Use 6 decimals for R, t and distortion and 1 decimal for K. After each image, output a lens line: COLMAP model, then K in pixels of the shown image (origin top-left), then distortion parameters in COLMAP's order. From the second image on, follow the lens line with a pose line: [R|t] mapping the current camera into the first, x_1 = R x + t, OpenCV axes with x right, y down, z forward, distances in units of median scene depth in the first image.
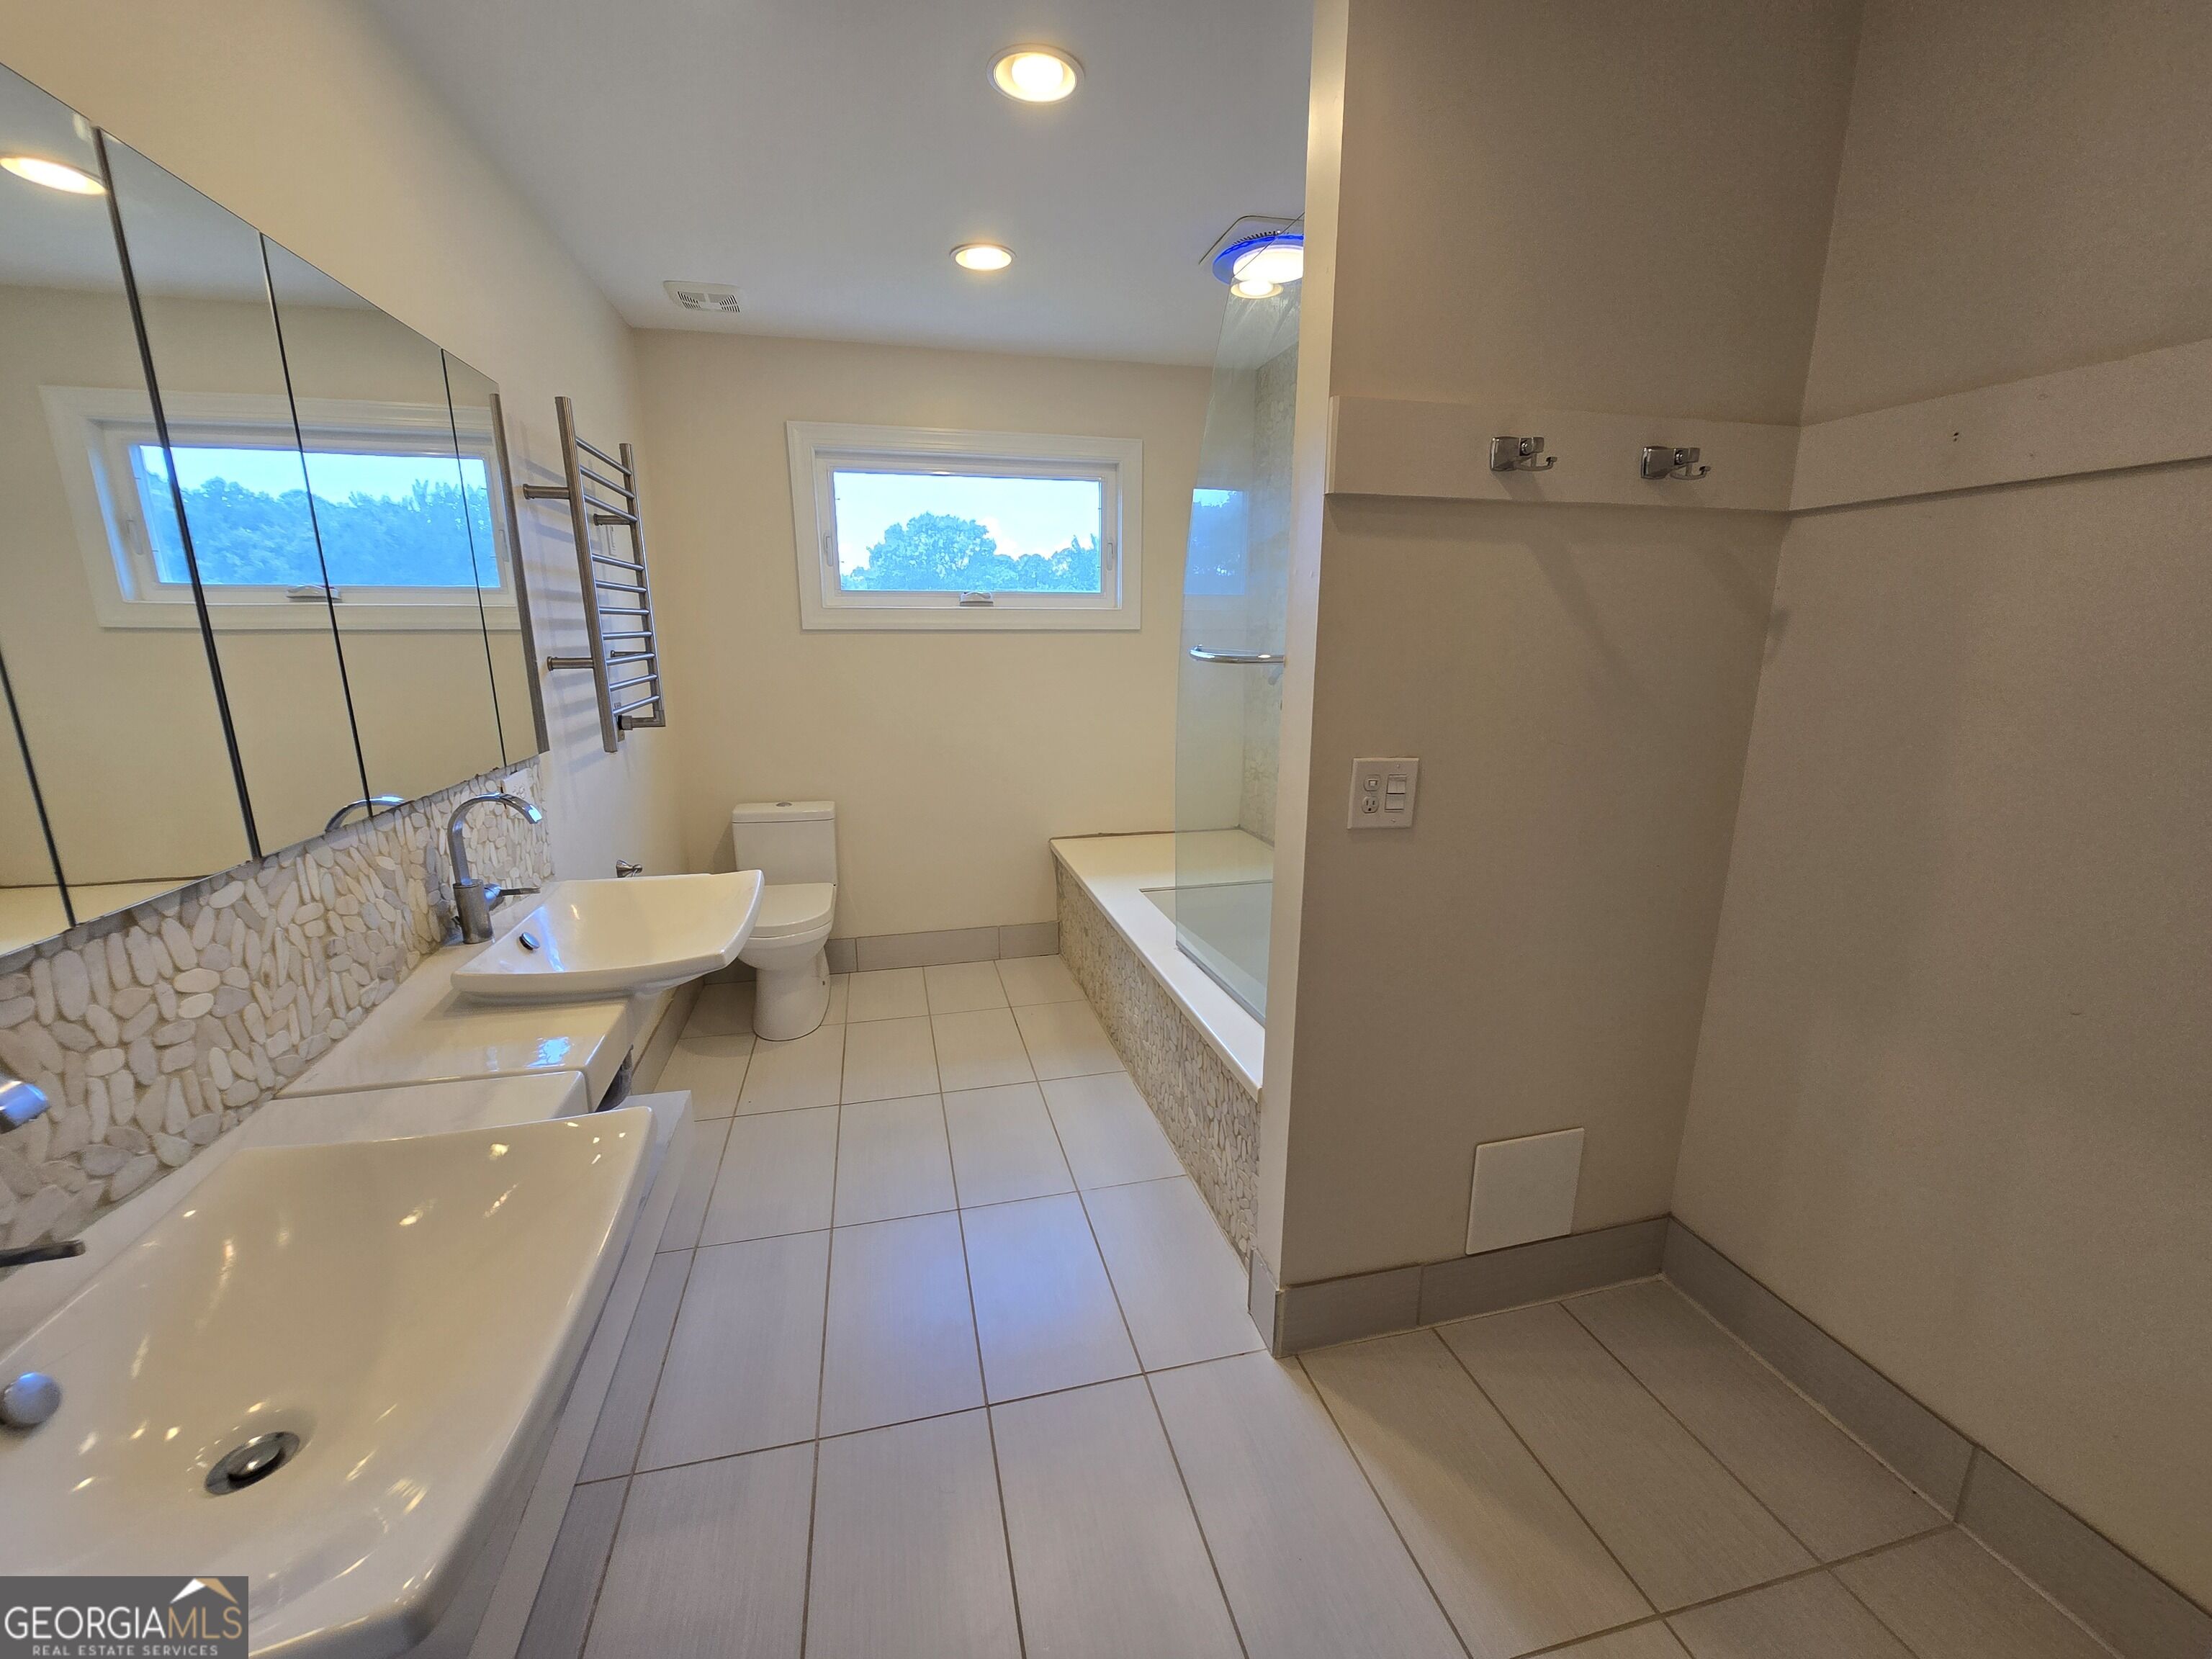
lens RADIAL K [[907.7, 0, 1103.6], [0, 907.7, 841.1], [0, 0, 1]] dist [-0.004292, -0.000150]
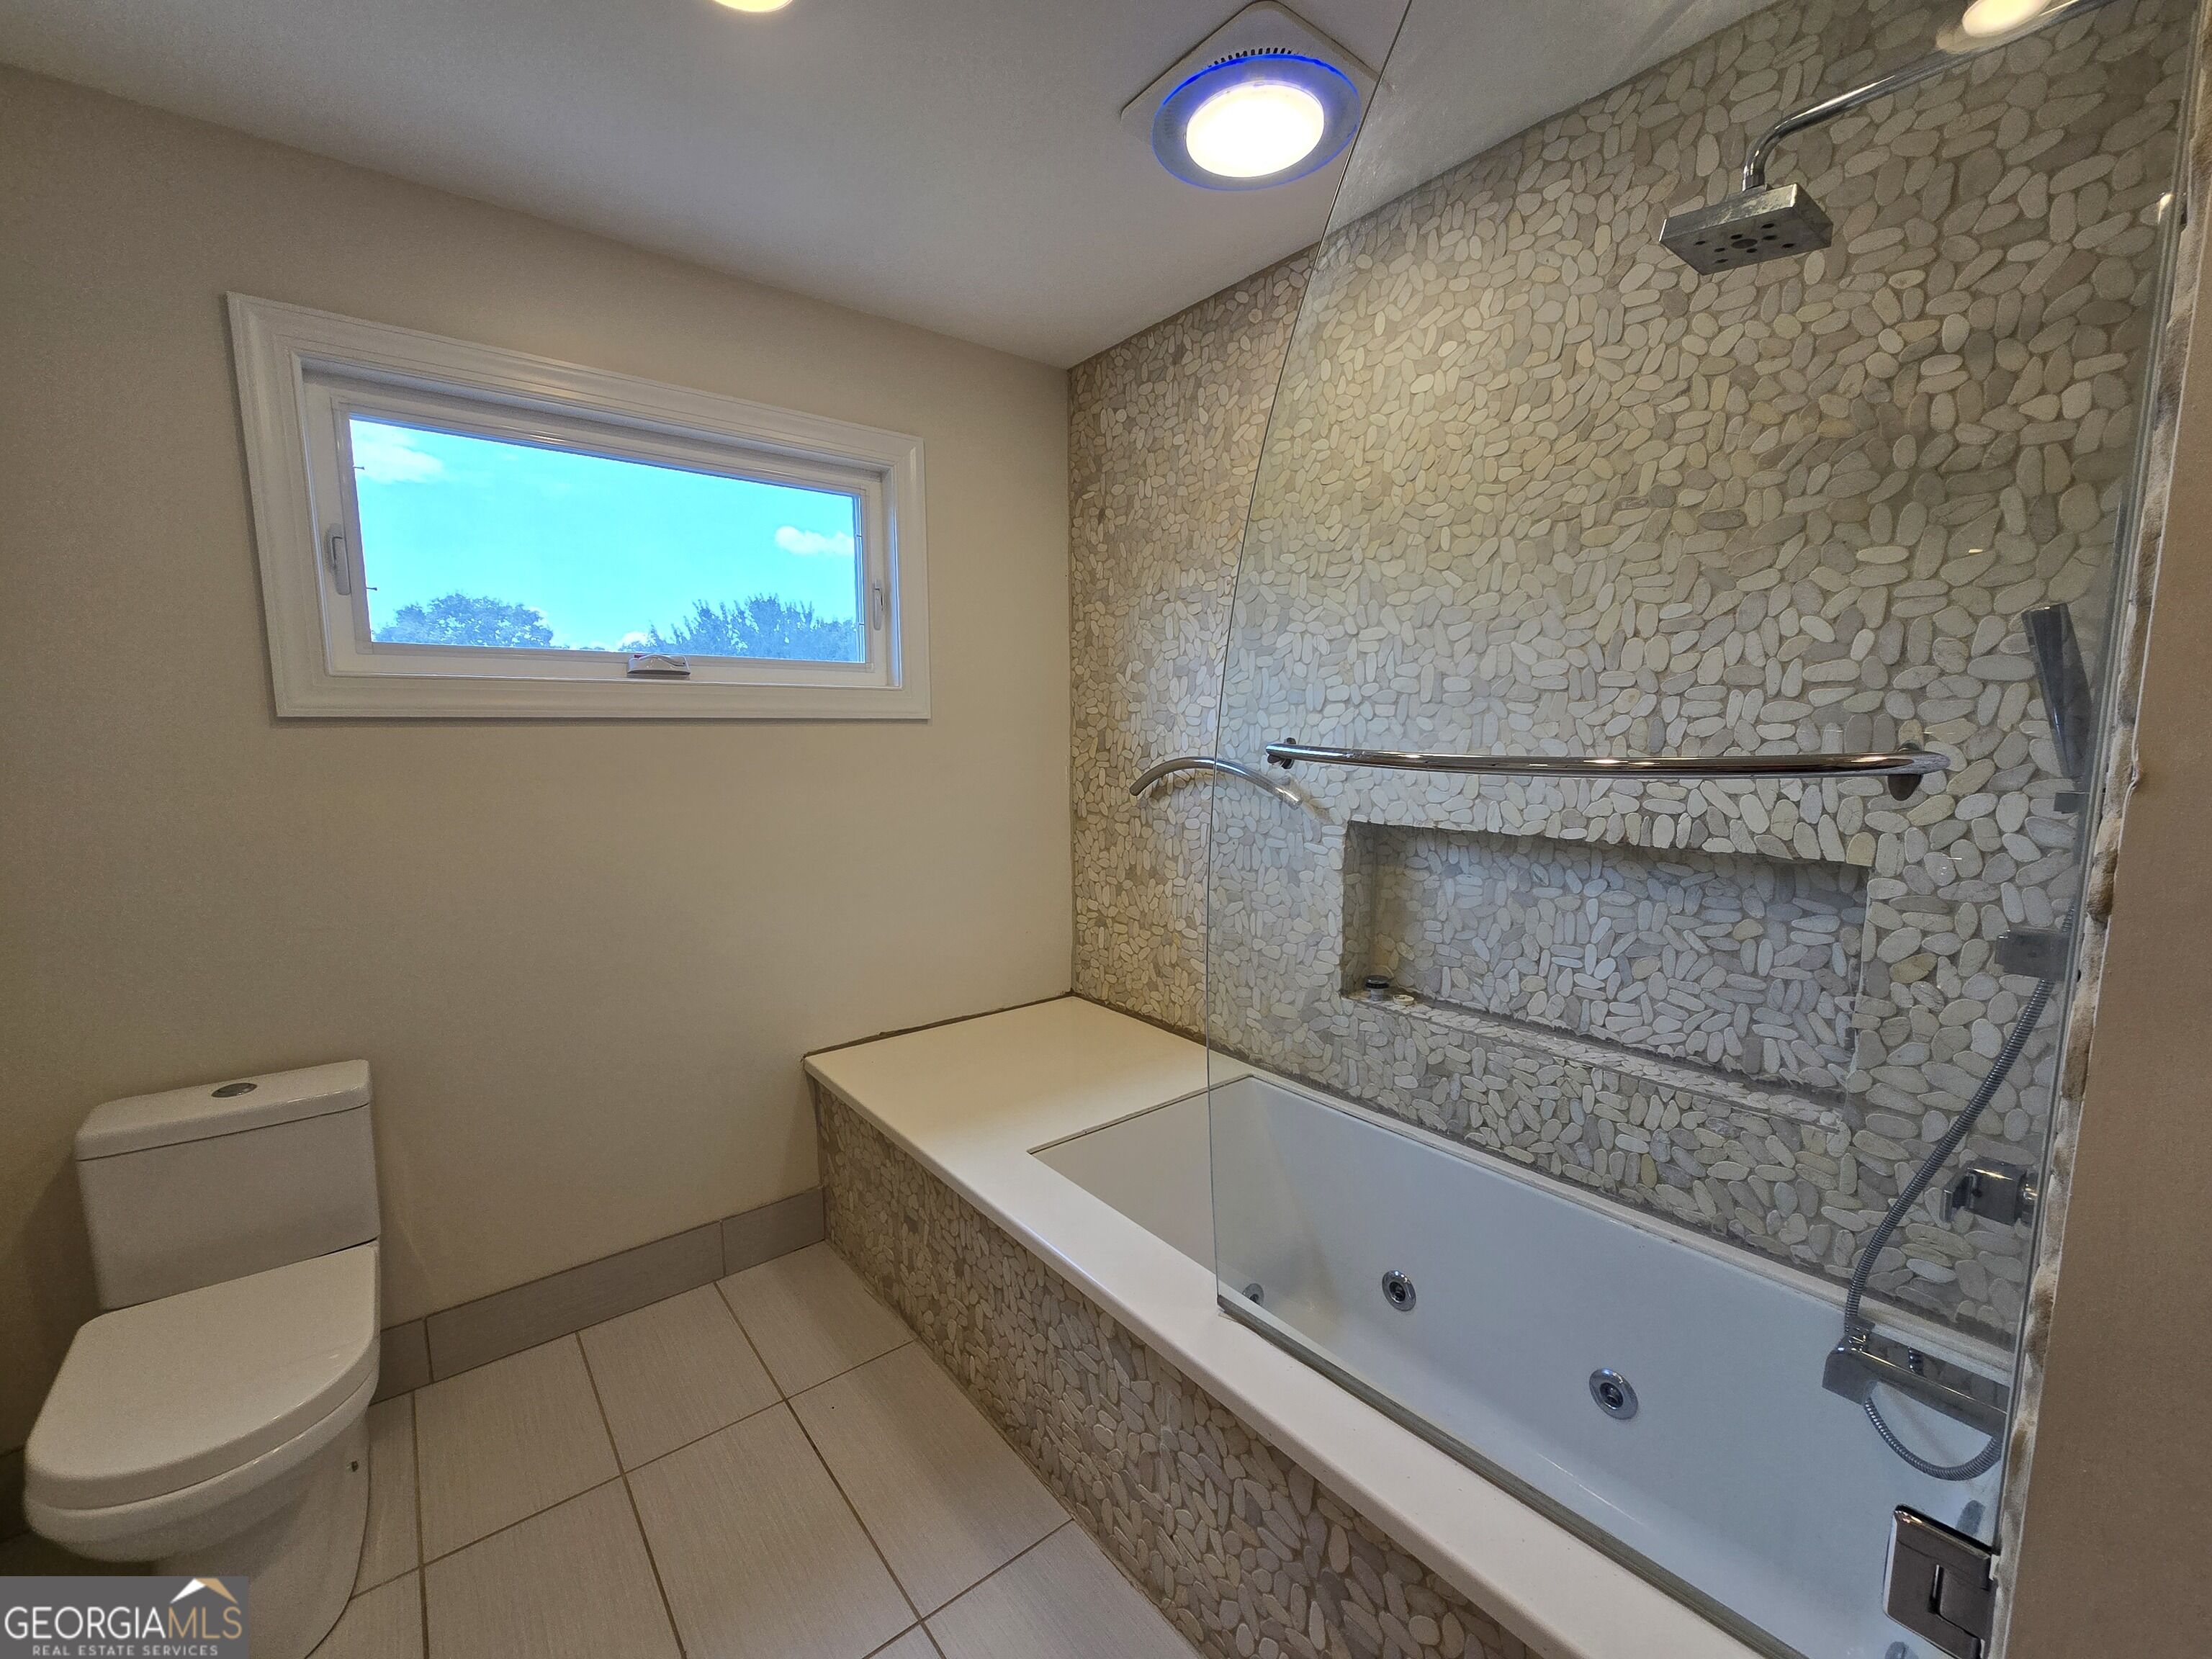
lens RADIAL K [[907.7, 0, 1103.6], [0, 907.7, 841.1], [0, 0, 1]] dist [-0.004292, -0.000150]
pose [[0.909526, -0.055994, 0.411859, -0.260590], [0.098521, 0.991689, -0.082743, -0.164368], [-0.403803, 0.115833, 0.907483, 0.764019]]
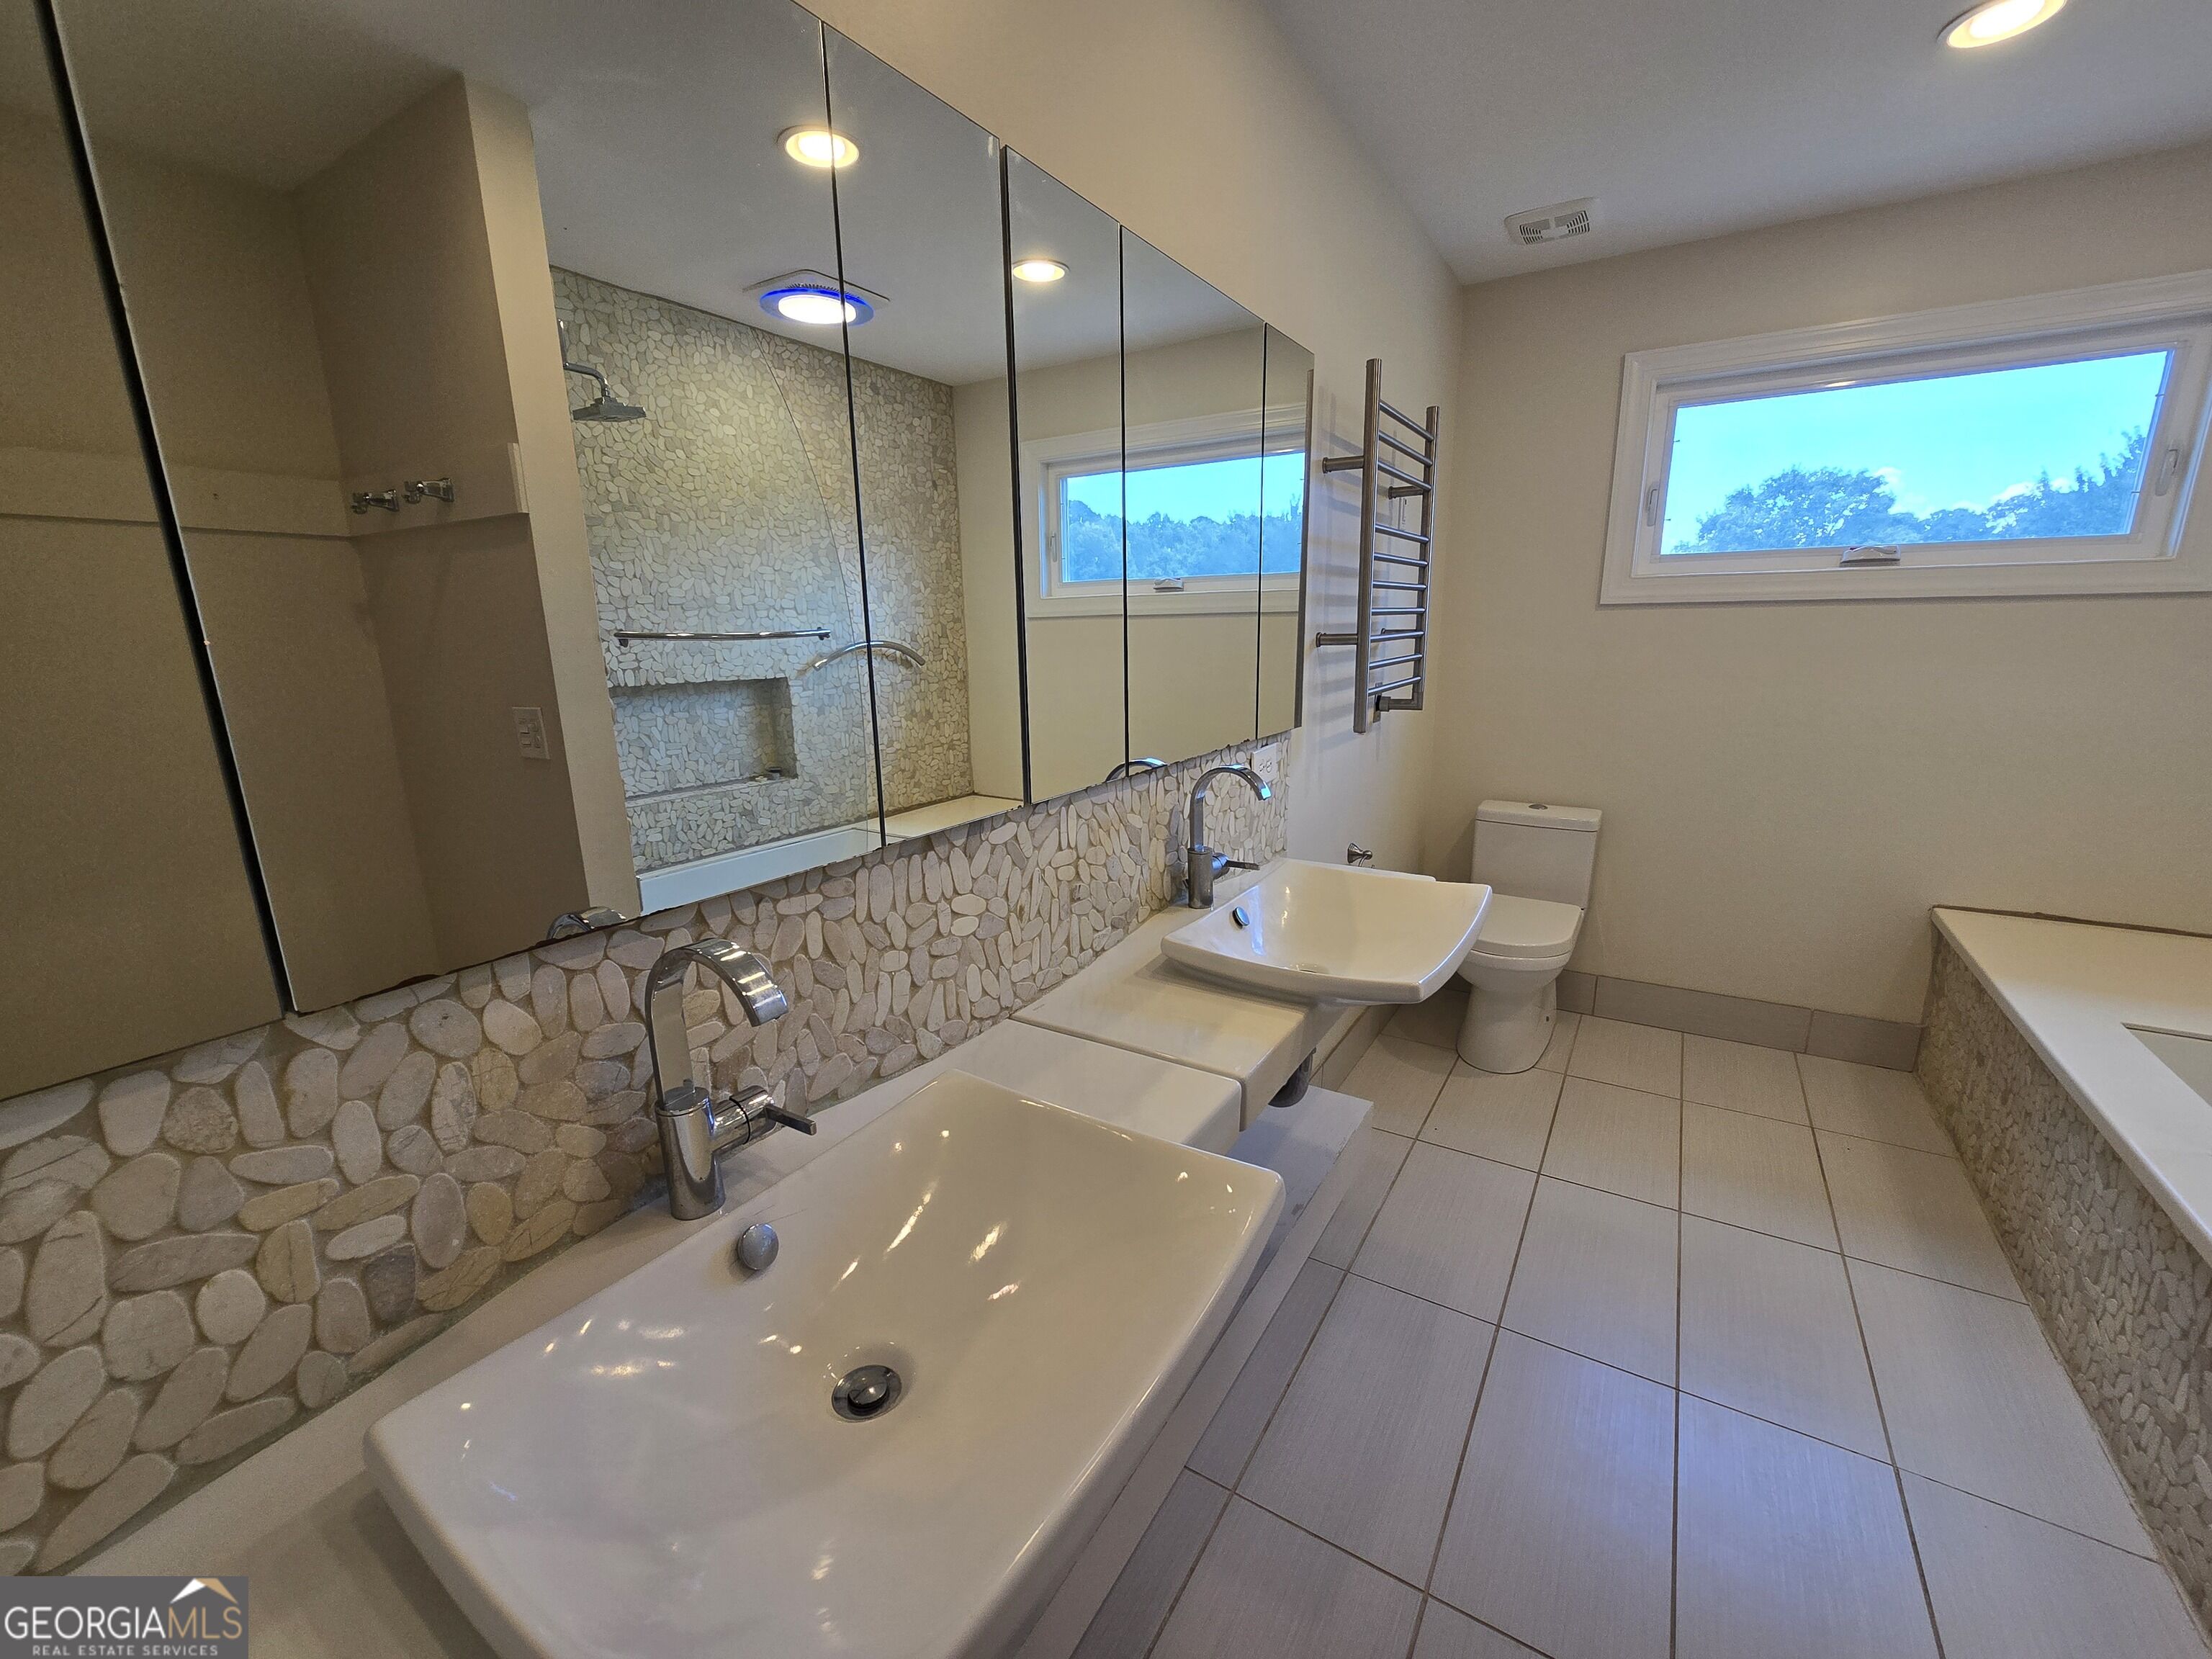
lens RADIAL K [[904.2, 0, 1098.7], [0, 904.2, 848.9], [0, 0, 1]] dist [-0.010221, 0.004497]
pose [[0.691489, 0.160911, -0.704237, -0.052314], [-0.146043, 0.985885, 0.081865, -0.018721], [0.707470, 0.046240, 0.705229, 0.171501]]
